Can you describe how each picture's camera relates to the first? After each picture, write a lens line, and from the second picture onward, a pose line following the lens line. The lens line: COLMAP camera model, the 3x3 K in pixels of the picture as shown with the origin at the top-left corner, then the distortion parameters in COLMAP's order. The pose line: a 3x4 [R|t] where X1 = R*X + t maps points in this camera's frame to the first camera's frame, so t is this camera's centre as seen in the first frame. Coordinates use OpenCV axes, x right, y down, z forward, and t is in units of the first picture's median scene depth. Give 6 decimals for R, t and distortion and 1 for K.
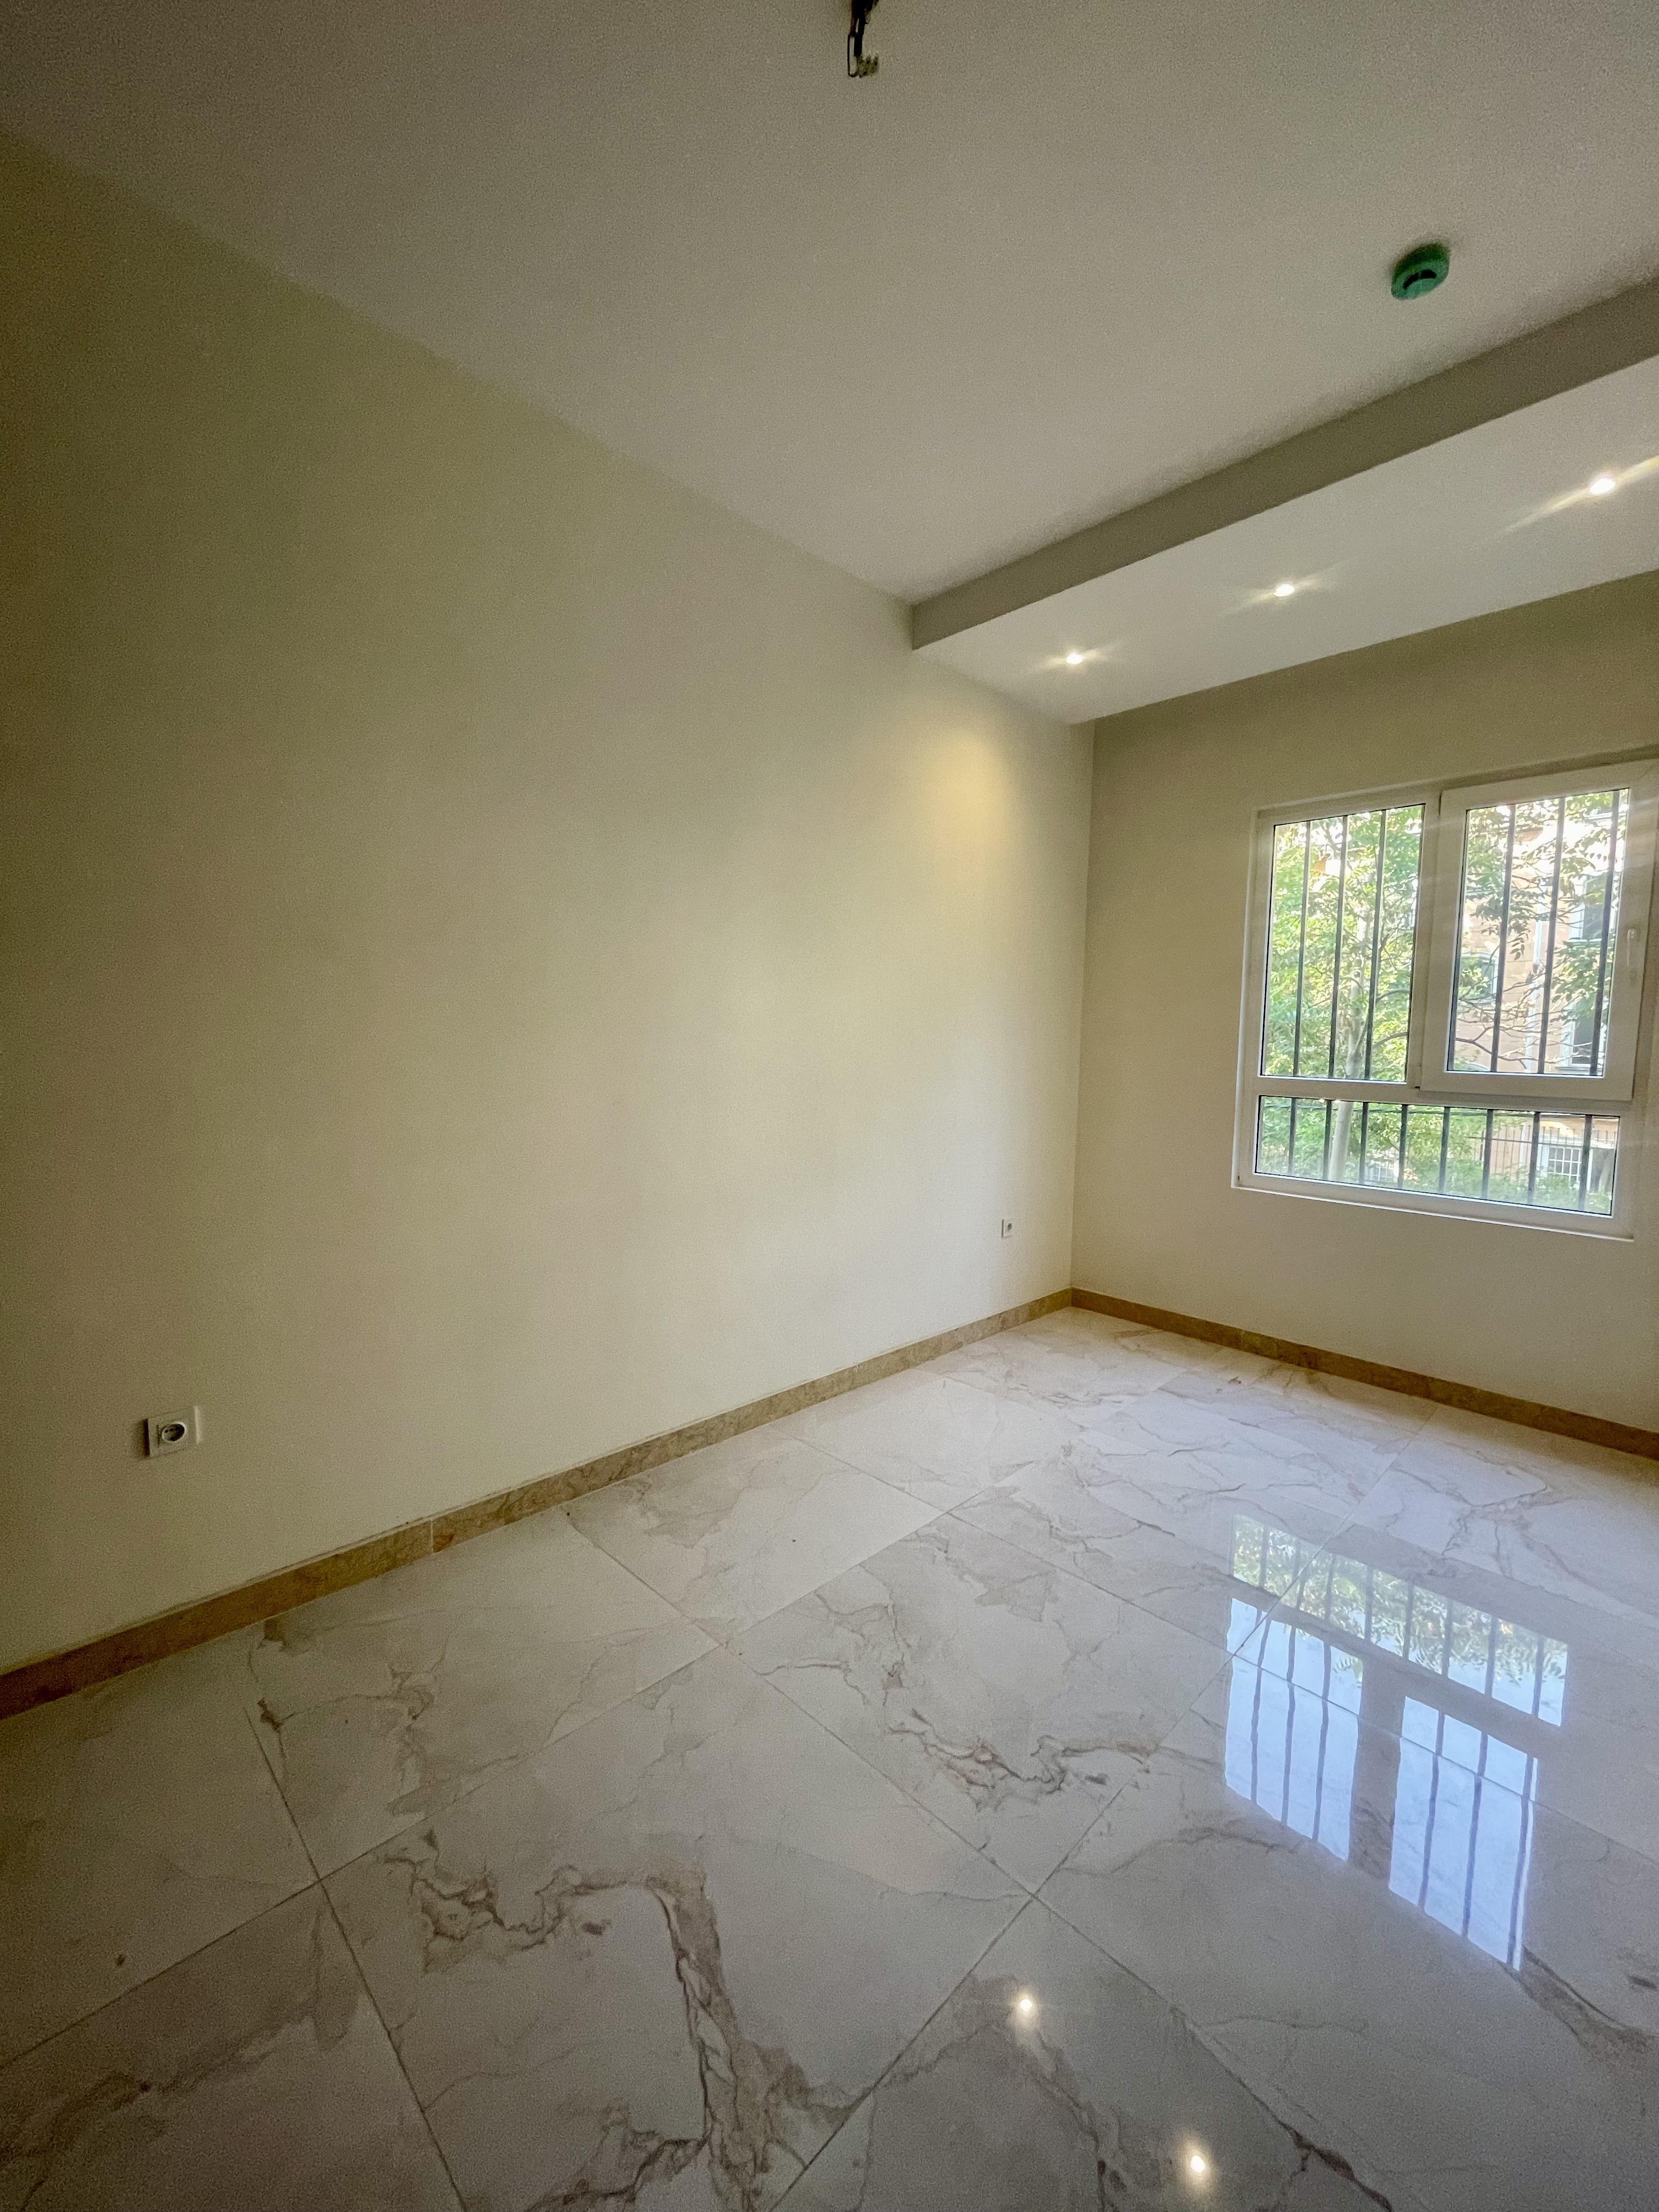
lens RADIAL K [[907.0, 0, 836.3], [0, 907.0, 1108.2], [0, 0, 1]] dist [-0.000998, -0.000160]
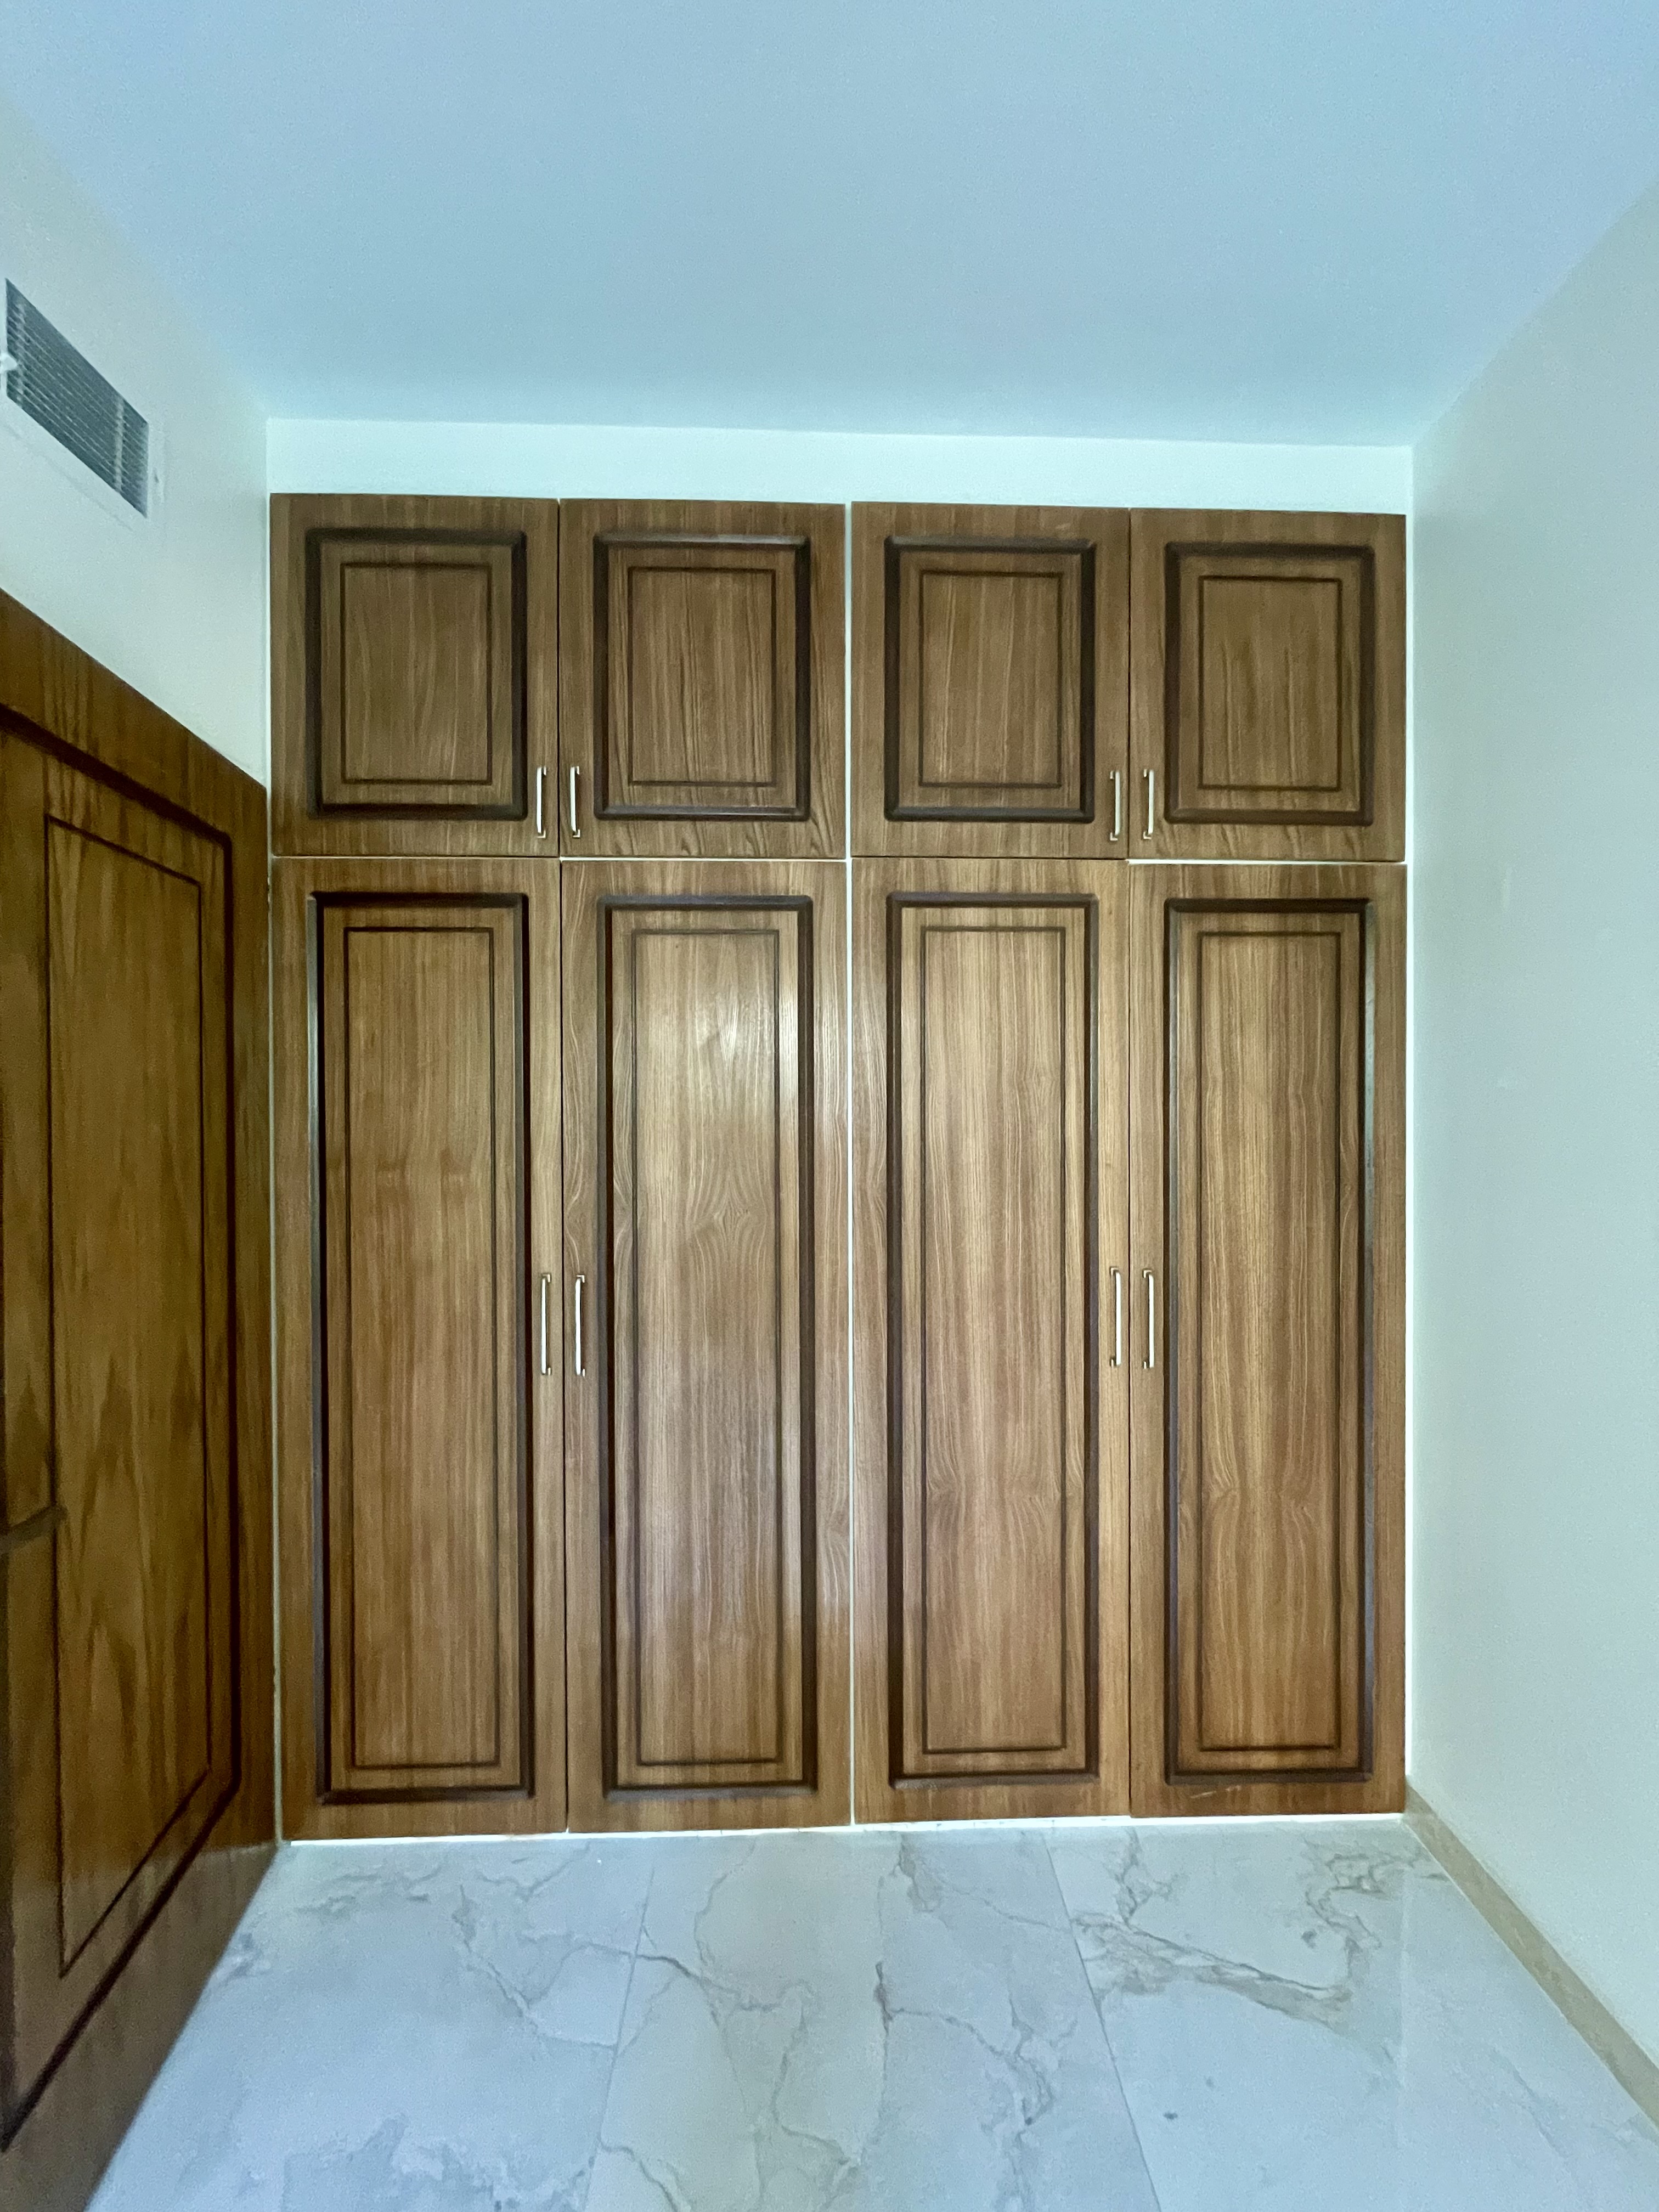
lens RADIAL K [[907.0, 0, 832.2], [0, 907.0, 1103.2], [0, 0, 1]] dist [-0.000998, -0.000160]
pose [[-0.676732, 0.012249, -0.736128, 1.160590], [-0.067650, 0.994597, 0.078741, -0.302672], [0.733115, 0.103085, -0.672247, 1.342434]]
